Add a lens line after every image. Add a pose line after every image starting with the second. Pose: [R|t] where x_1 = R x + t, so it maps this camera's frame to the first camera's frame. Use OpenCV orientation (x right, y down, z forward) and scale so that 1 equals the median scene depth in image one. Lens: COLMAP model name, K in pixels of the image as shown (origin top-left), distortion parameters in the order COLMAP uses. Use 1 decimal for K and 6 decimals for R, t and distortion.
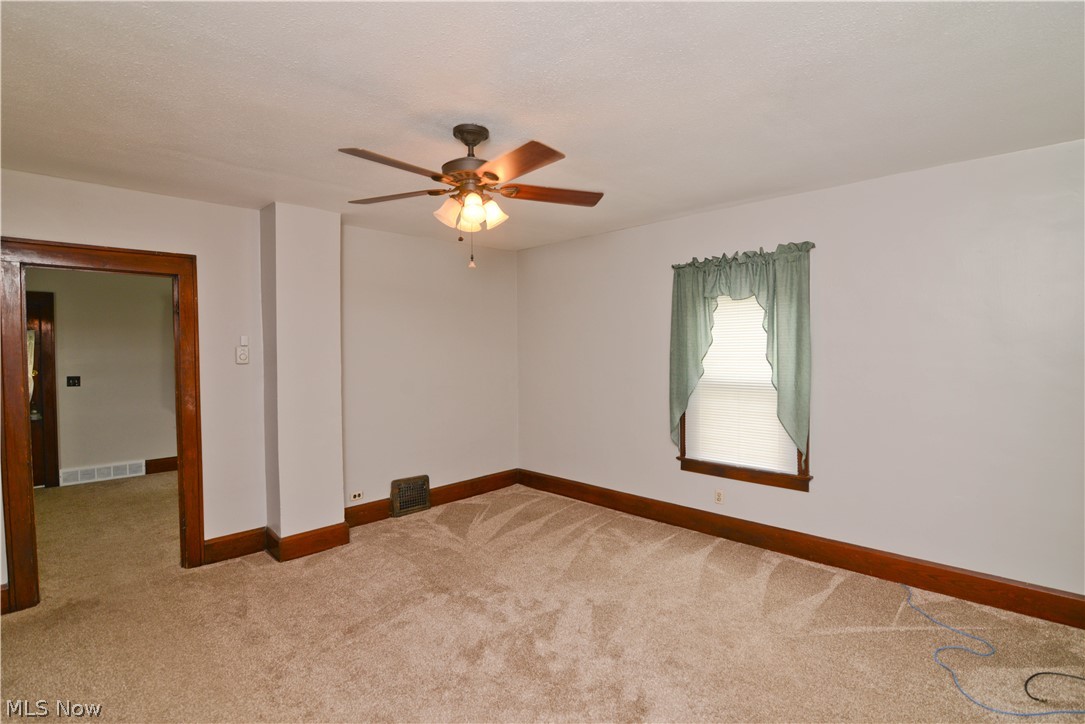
lens RADIAL K [[510.5, 0, 543.0], [0, 510.5, 364.8], [0, 0, 1]] dist [-0.017786, 0.000796]
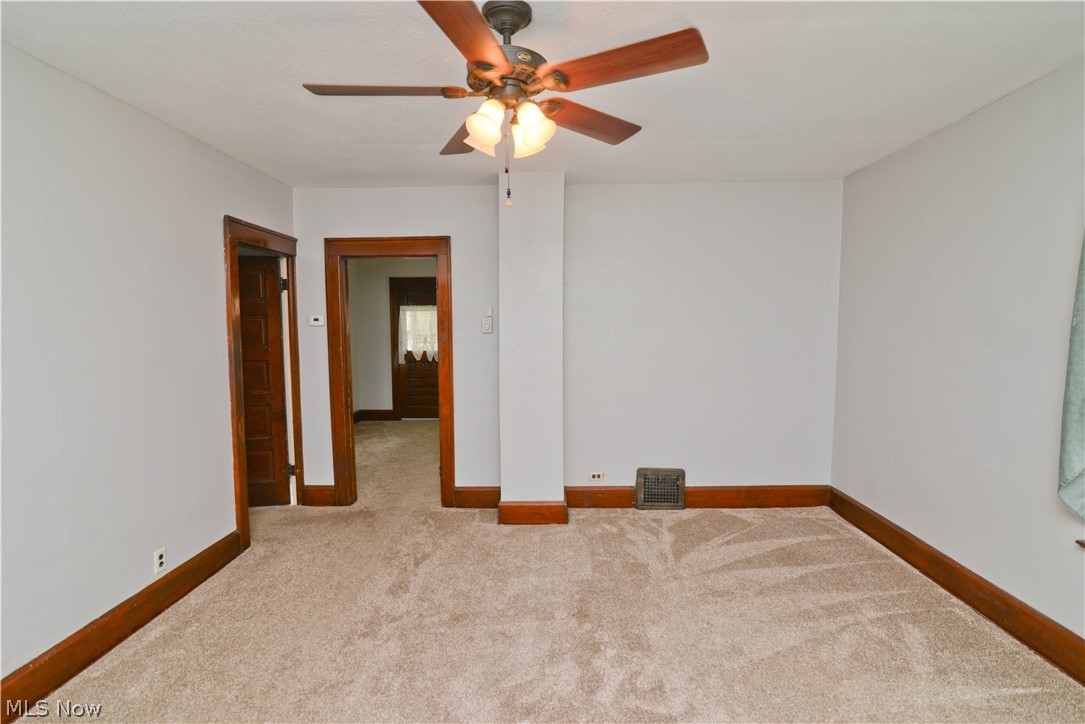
lens RADIAL K [[510.5, 0, 543.0], [0, 510.5, 364.8], [0, 0, 1]] dist [-0.017786, 0.000796]
pose [[0.692495, 0.064403, -0.718542, 0.249916], [-0.021981, 0.997428, 0.068215, -0.010637], [0.721088, -0.031445, 0.692130, 0.309480]]
